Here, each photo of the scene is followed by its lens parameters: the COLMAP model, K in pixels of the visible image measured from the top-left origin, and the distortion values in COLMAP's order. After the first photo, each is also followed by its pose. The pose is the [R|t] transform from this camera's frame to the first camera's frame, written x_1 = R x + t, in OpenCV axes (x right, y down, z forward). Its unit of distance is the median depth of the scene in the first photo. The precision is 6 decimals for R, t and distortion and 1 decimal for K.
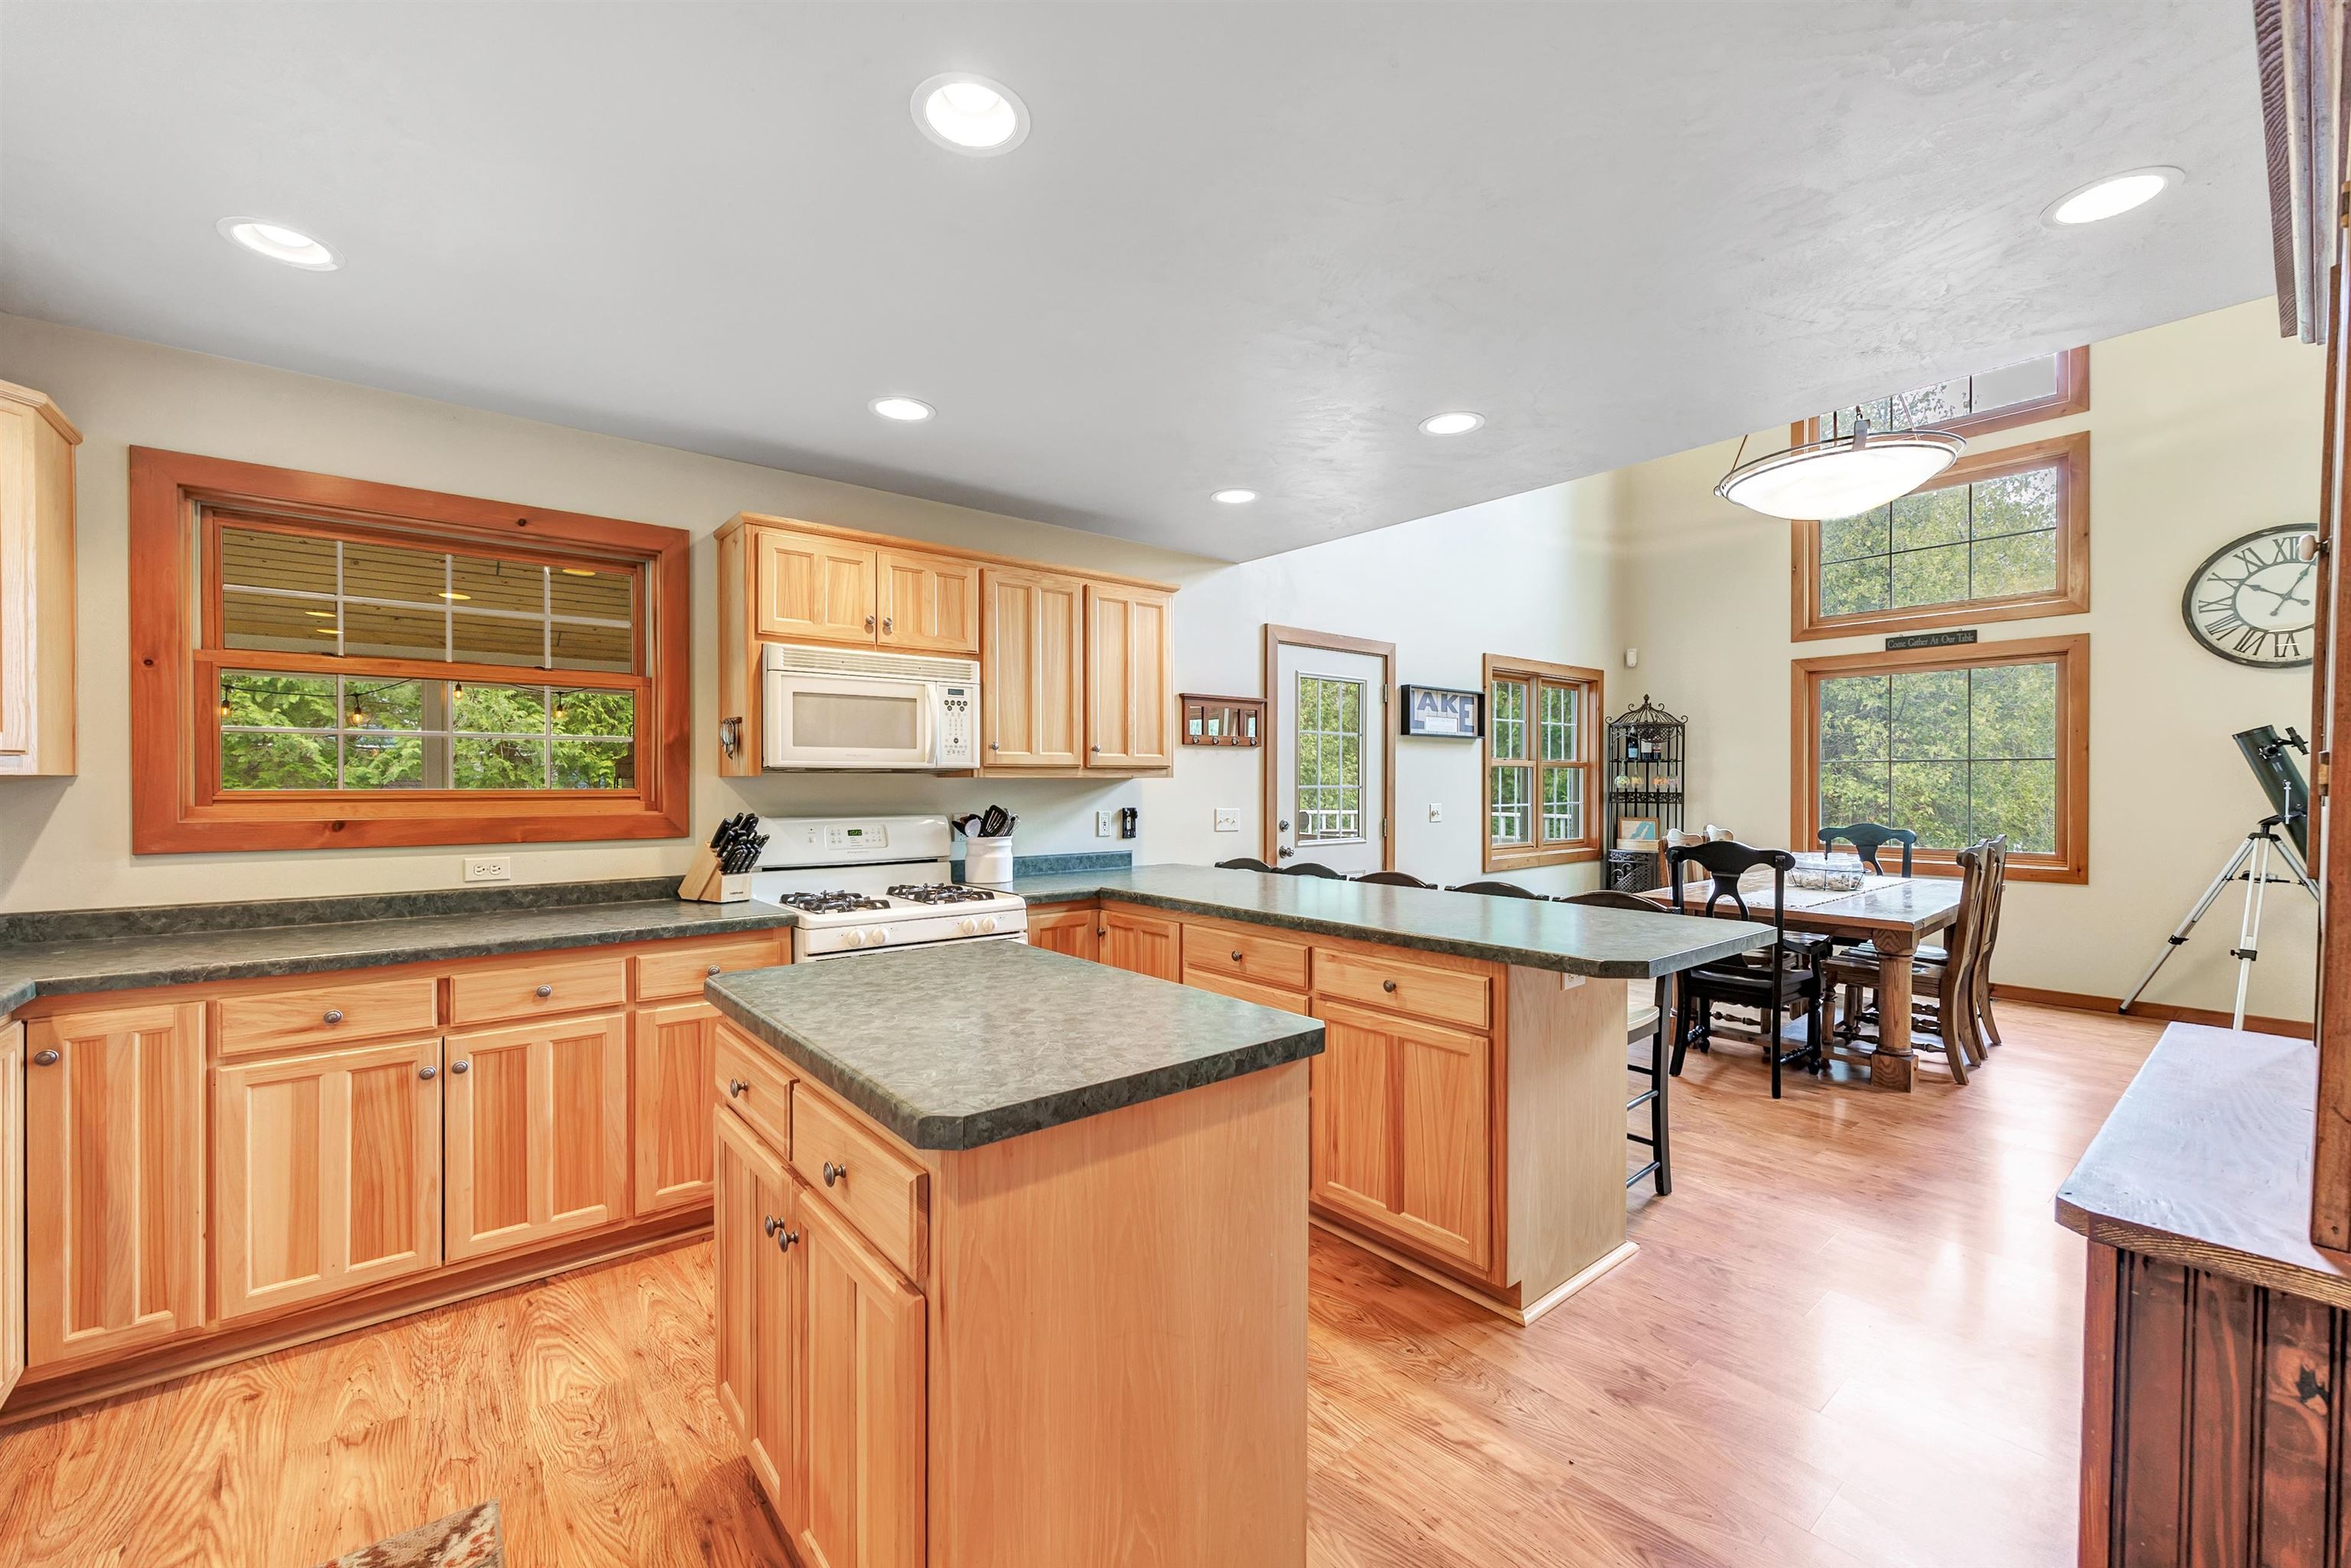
lens RADIAL K [[930.3, 0, 1175.4], [0, 930.3, 790.8], [0, 0, 1]] dist [-0.000693, 0.000142]
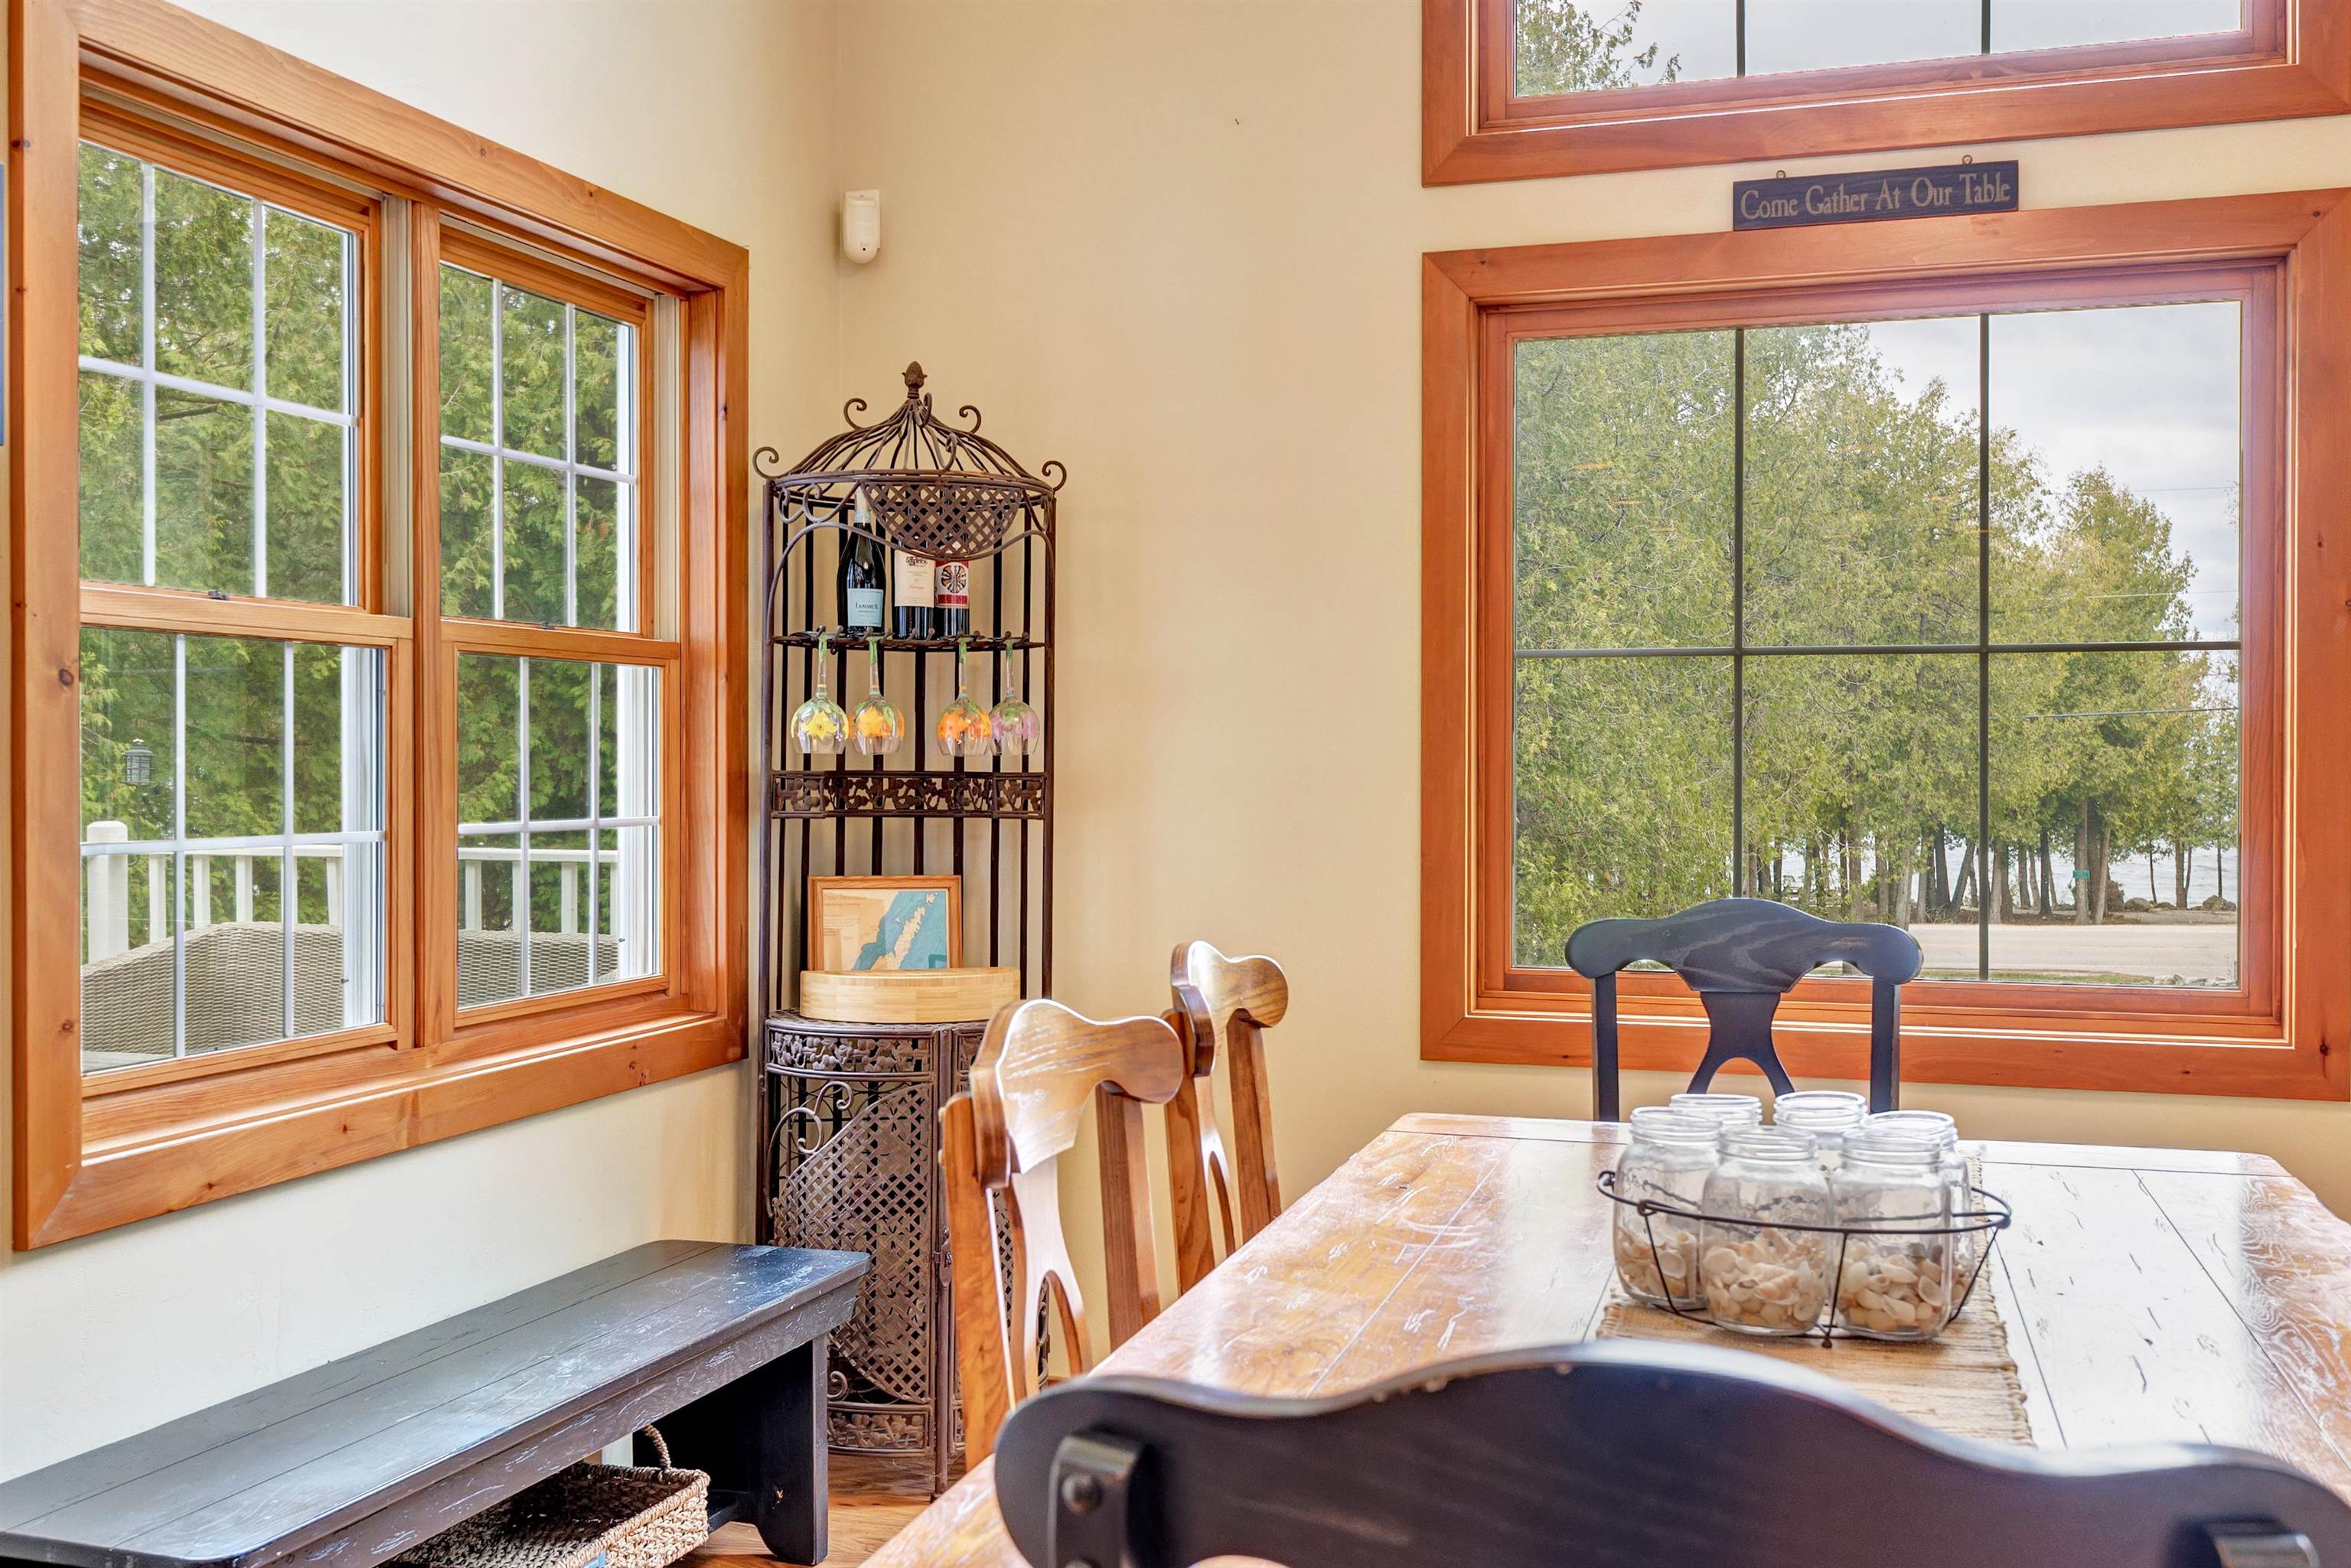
lens RADIAL K [[2250.4, 0, 1182.2], [0, 2250.4, 771.6], [0, 0, 1]] dist [0.012253, -0.014418]
pose [[0.839905, -0.002033, 0.542729, 0.364079], [0.002657, 0.999996, -0.000366, 0.002937], [-0.542727, 0.001750, 0.839908, 0.694450]]
